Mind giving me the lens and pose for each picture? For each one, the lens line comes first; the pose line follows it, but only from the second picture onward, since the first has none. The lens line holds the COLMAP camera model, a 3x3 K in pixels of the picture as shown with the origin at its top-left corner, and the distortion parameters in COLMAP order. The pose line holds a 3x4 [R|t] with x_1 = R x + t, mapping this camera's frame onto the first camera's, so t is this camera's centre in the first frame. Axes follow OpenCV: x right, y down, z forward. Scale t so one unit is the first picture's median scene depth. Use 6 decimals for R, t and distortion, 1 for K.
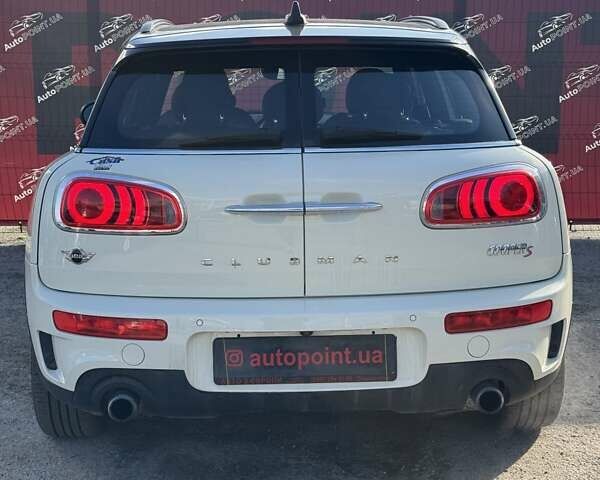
lens RADIAL K [[1141.6, 0, 300.0], [0, 1141.6, 240.0], [0, 0, 1]] dist [0.362109, -1.516149]
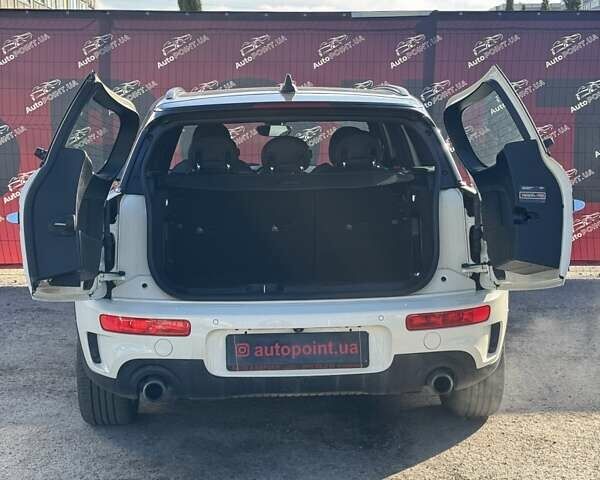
lens RADIAL K [[1141.6, 0, 300.0], [0, 1141.6, 240.0], [0, 0, 1]] dist [0.362109, -1.516149]
pose [[0.999905, -0.003256, 0.013377, -0.009330], [0.003941, 0.998664, -0.051518, 0.045050], [-0.013192, 0.051566, 0.998582, -0.278468]]
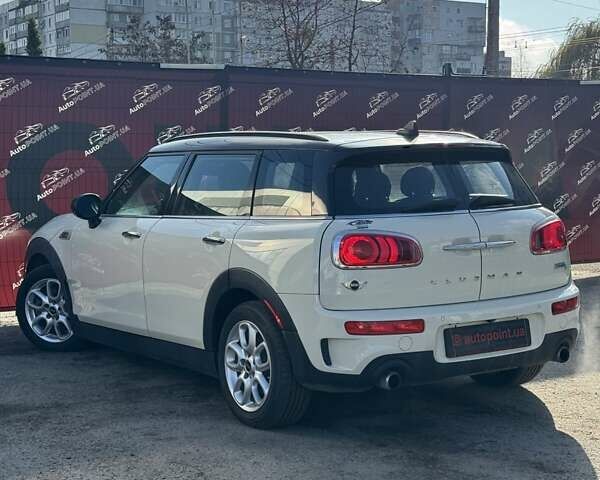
lens RADIAL K [[1141.6, 0, 300.0], [0, 1141.6, 240.0], [0, 0, 1]] dist [0.362109, -1.516149]
pose [[0.850630, -0.046566, 0.523699, -1.052516], [0.092840, 0.993721, -0.062438, 0.042568], [-0.517503, 0.101732, 0.849612, -0.265159]]
